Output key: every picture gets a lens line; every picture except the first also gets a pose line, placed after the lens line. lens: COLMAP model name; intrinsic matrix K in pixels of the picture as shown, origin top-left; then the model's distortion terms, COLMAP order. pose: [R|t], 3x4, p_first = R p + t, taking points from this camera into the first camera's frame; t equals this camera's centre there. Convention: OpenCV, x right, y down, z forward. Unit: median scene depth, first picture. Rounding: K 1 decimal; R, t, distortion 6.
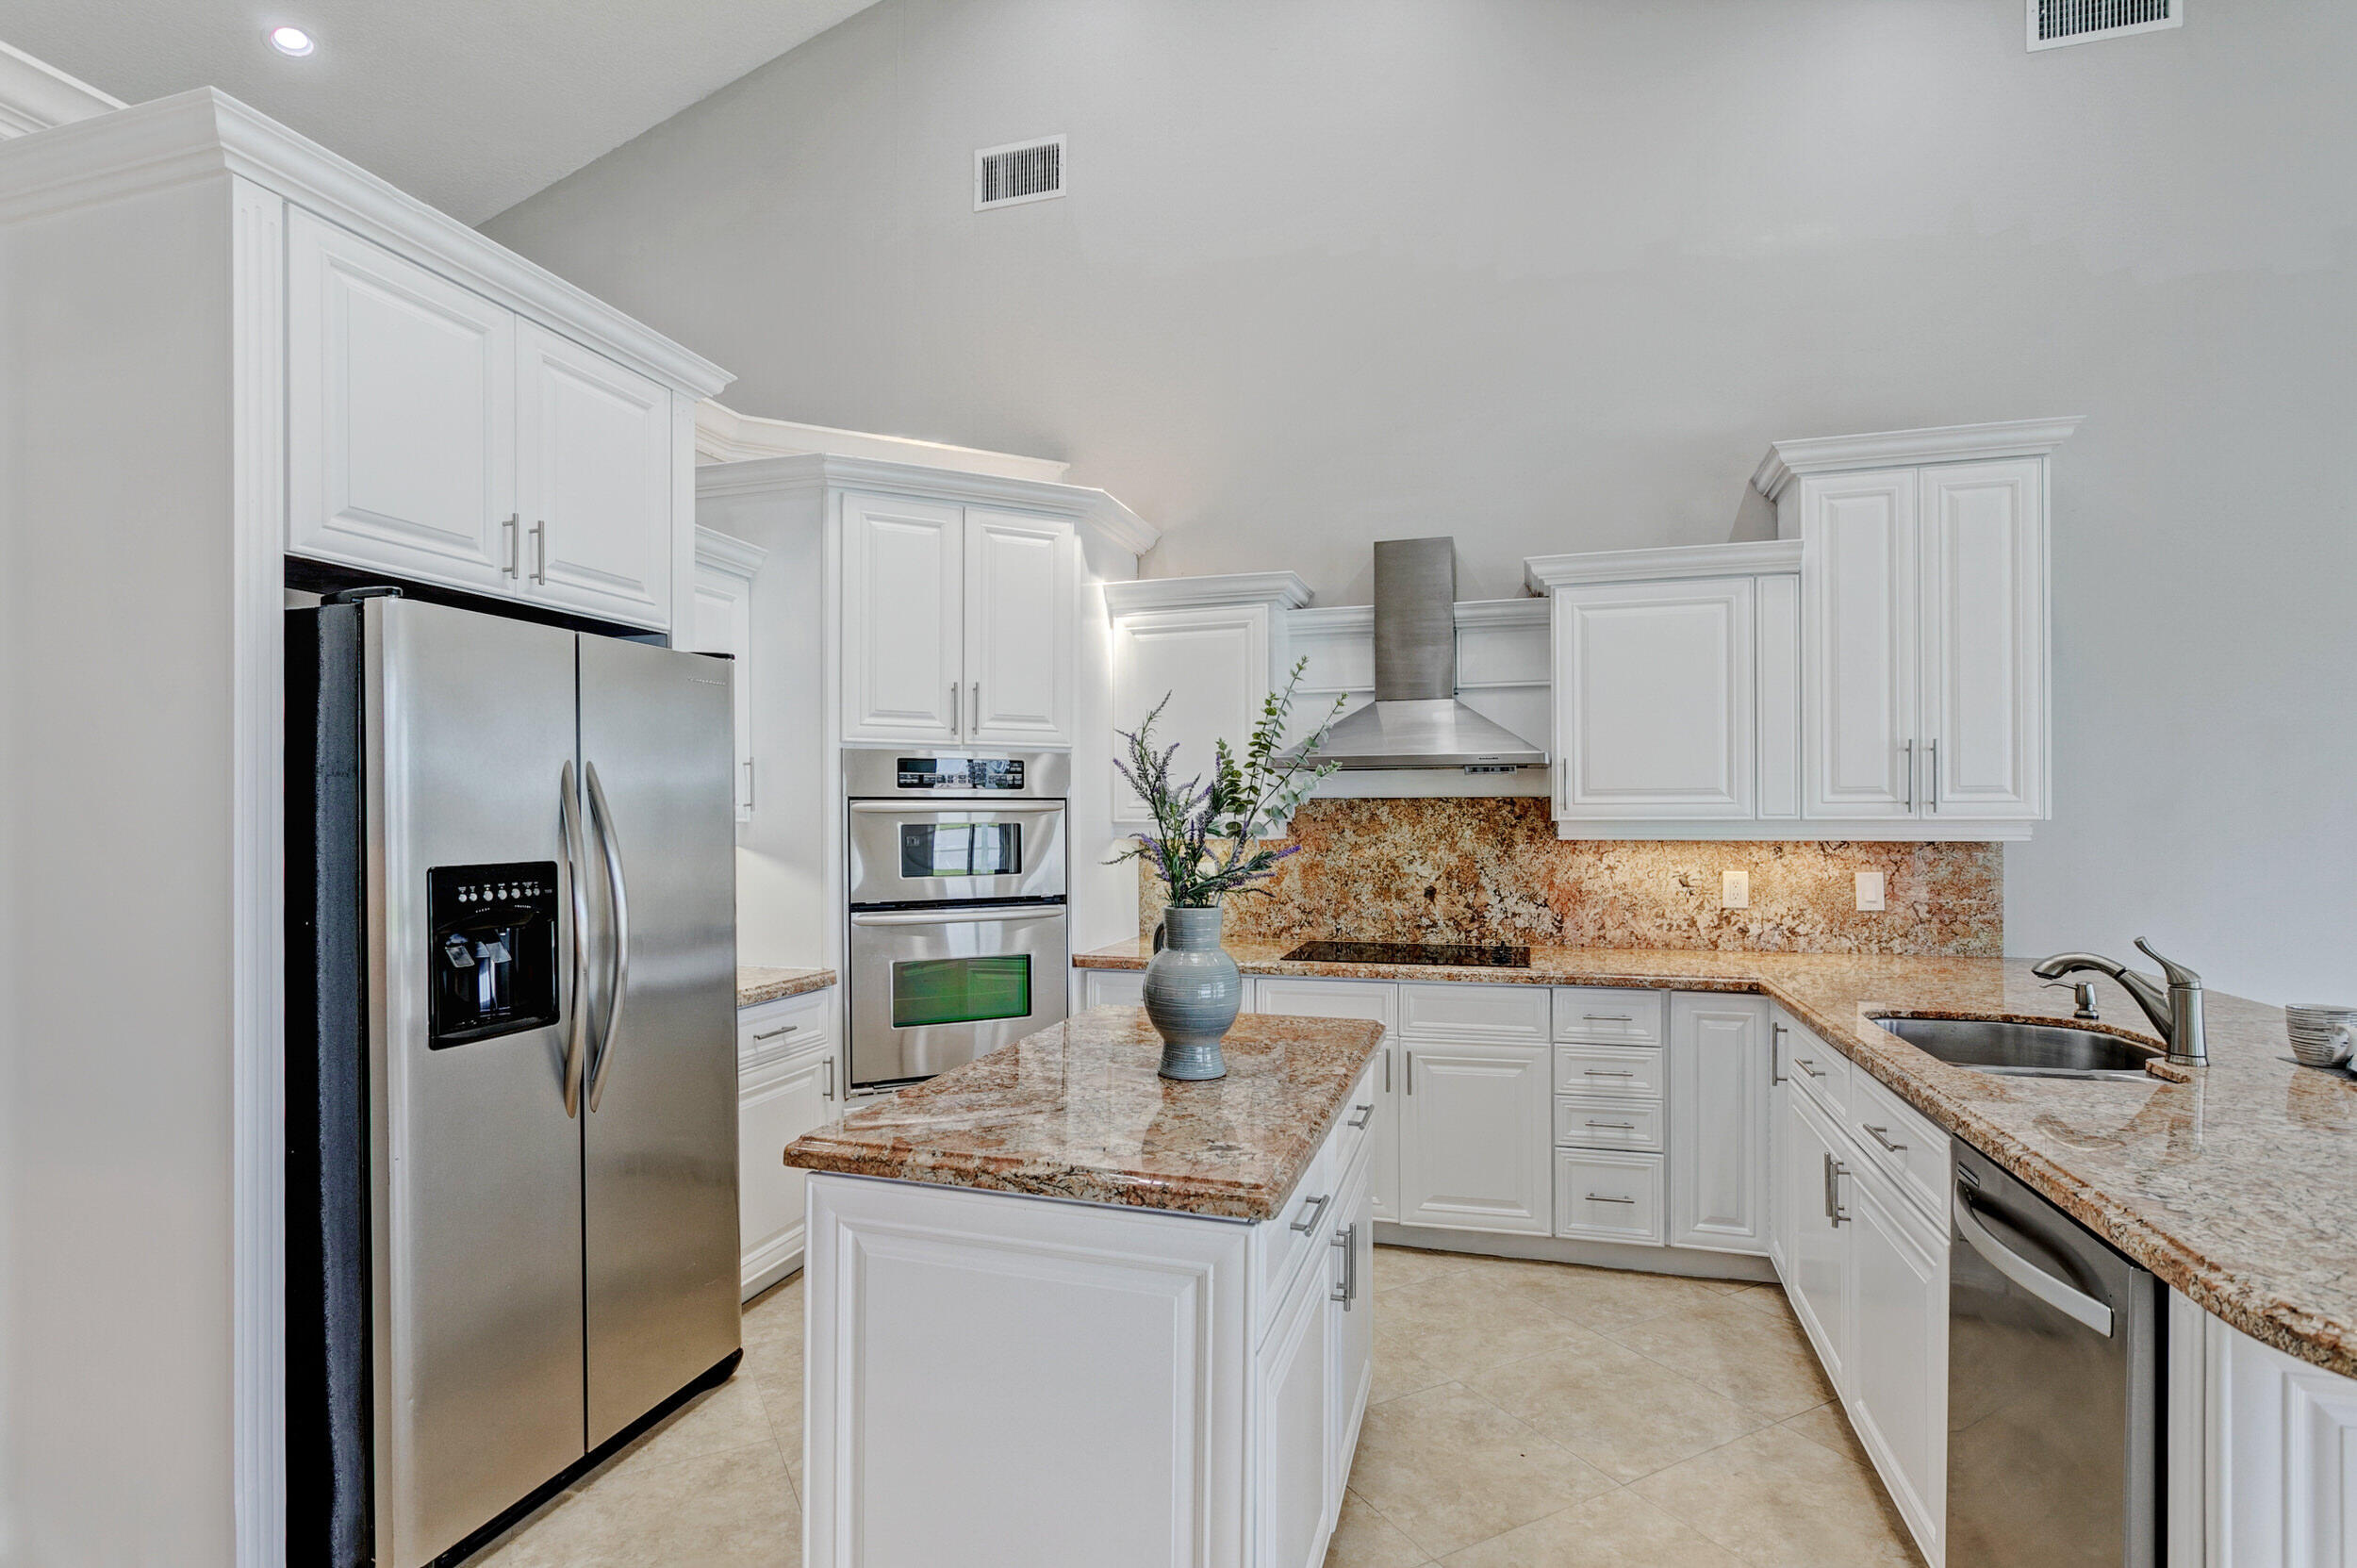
lens RADIAL K [[1177.0, 0, 1185.0], [0, 1177.0, 809.8], [0, 0, 1]] dist [-0.004135, -0.000084]
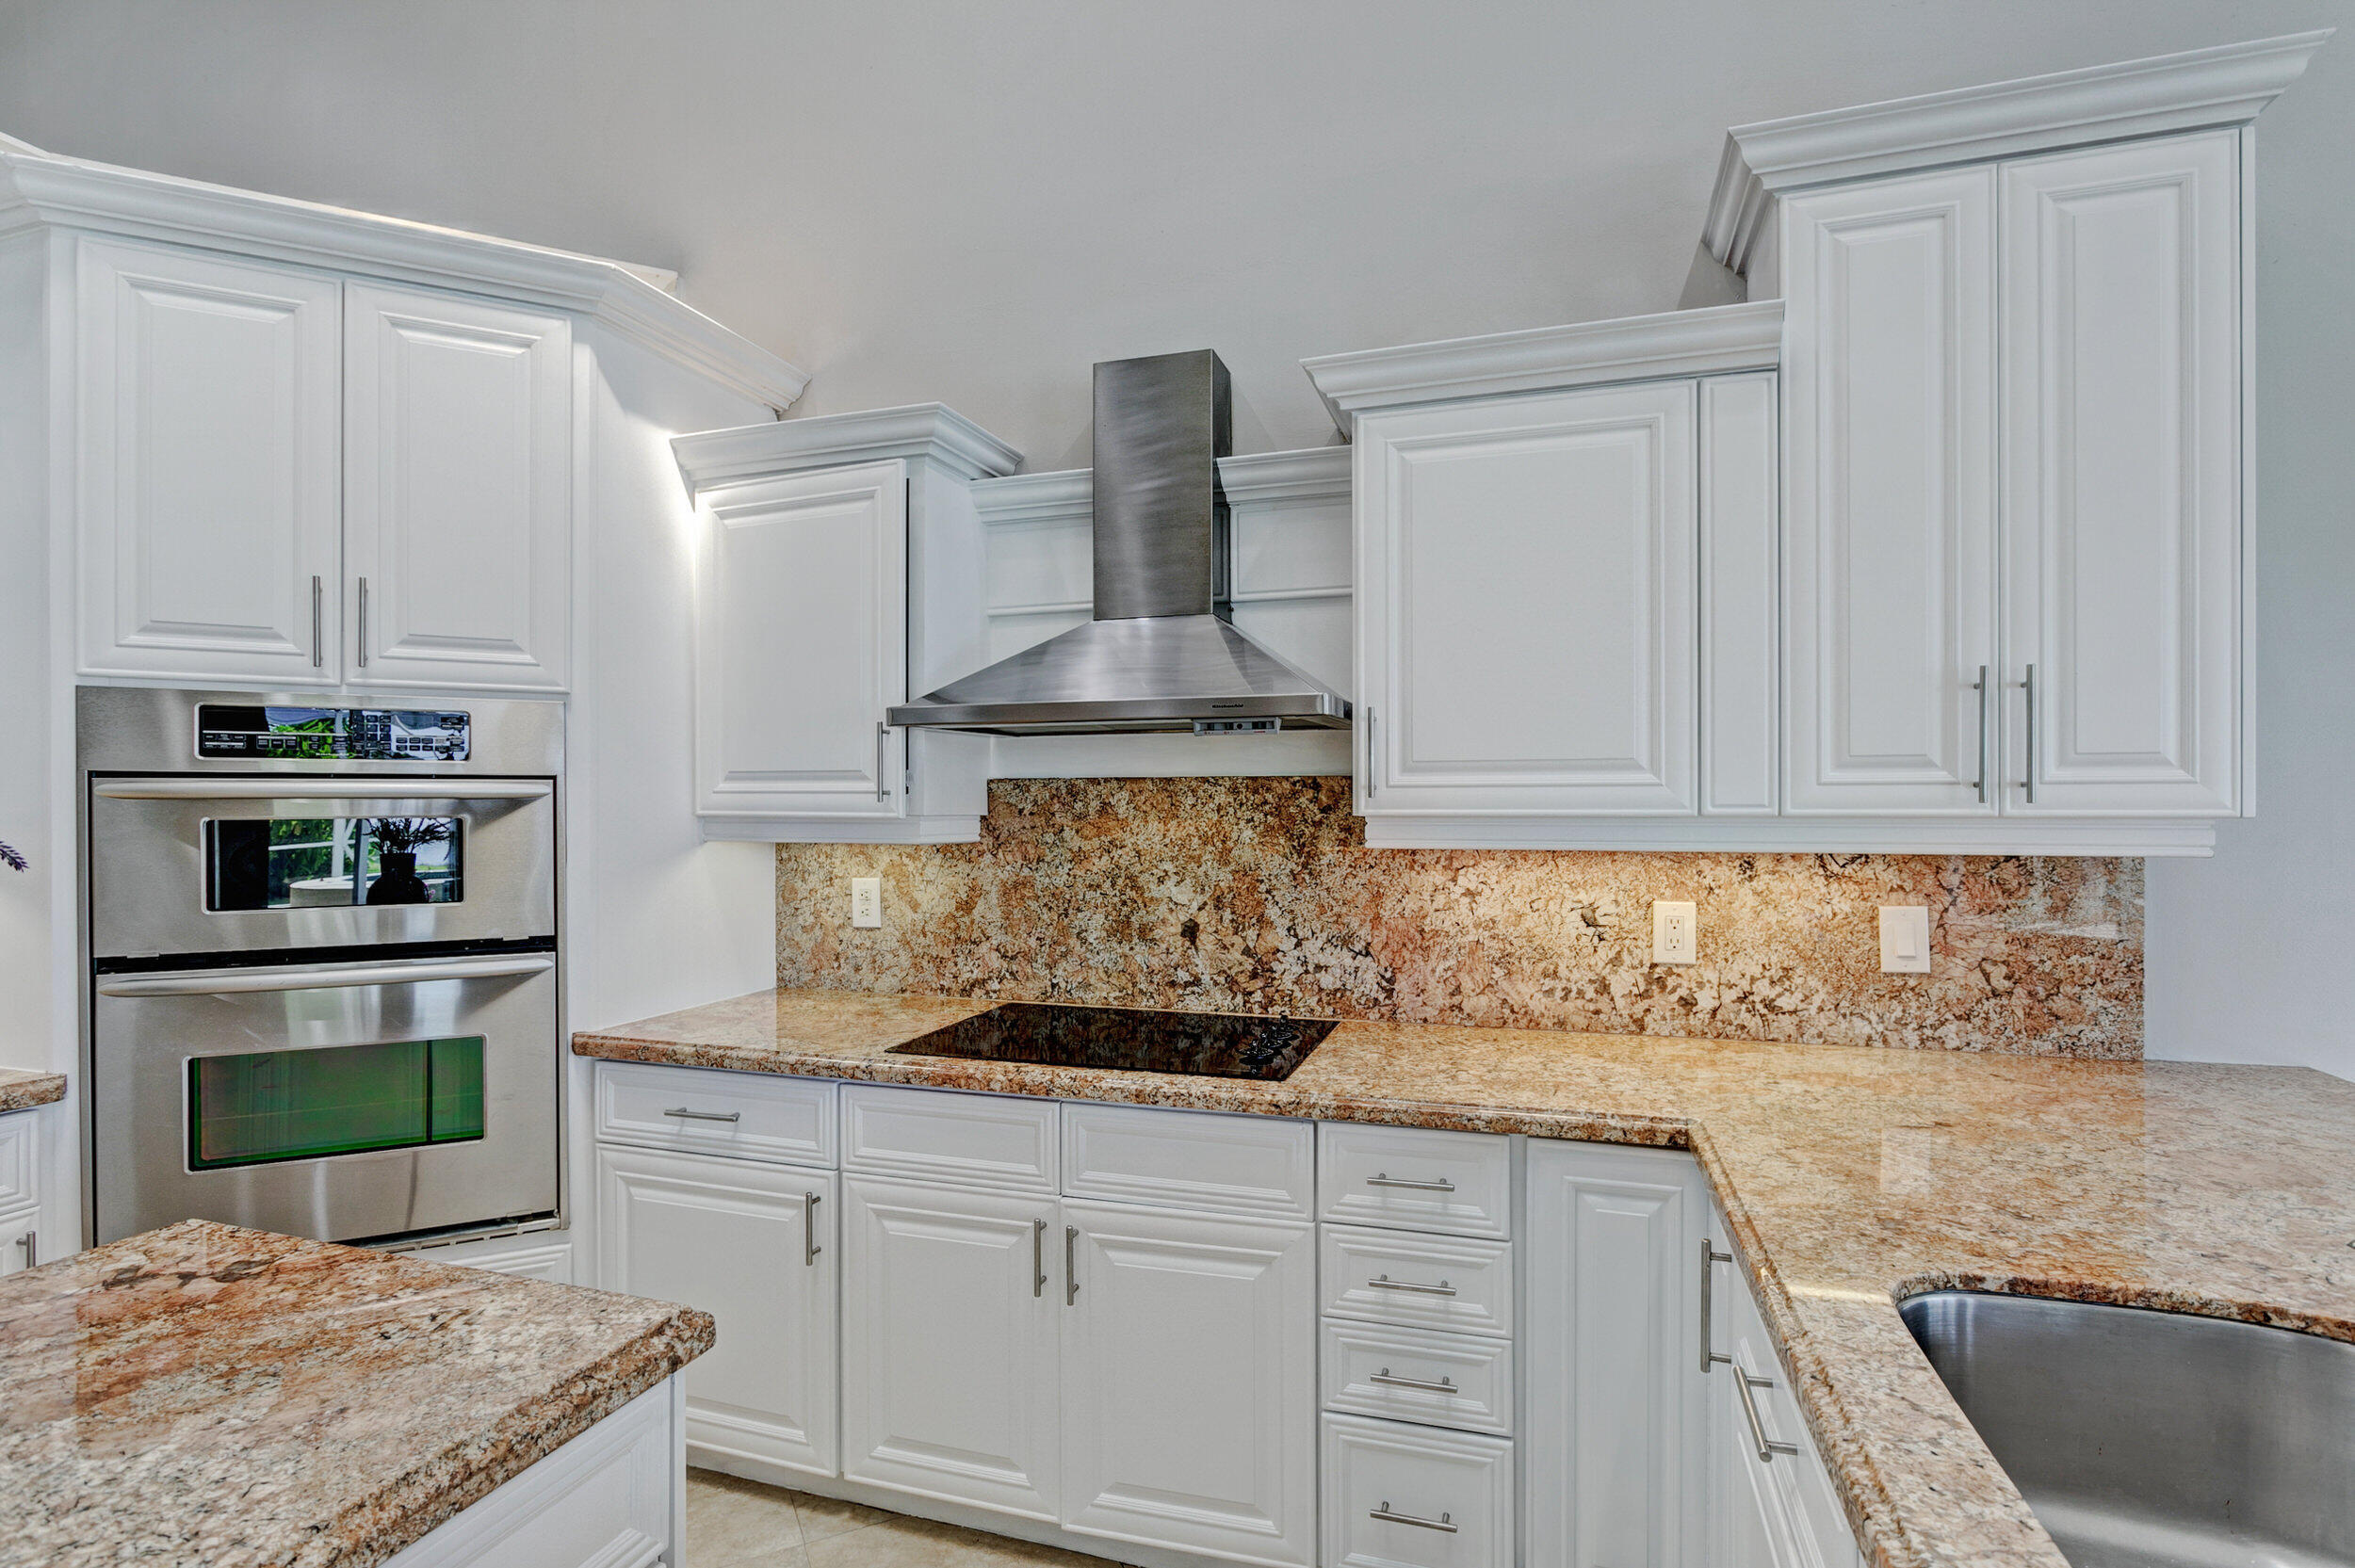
lens RADIAL K [[1174.5, 0, 1183.0], [0, 1174.5, 802.7], [0, 0, 1]] dist [-0.009484, 0.002052]
pose [[0.999785, 0.002027, -0.020616, 0.235178], [-0.001962, 0.999993, 0.003157, 0.001187], [0.020623, -0.003116, 0.999782, 0.409386]]
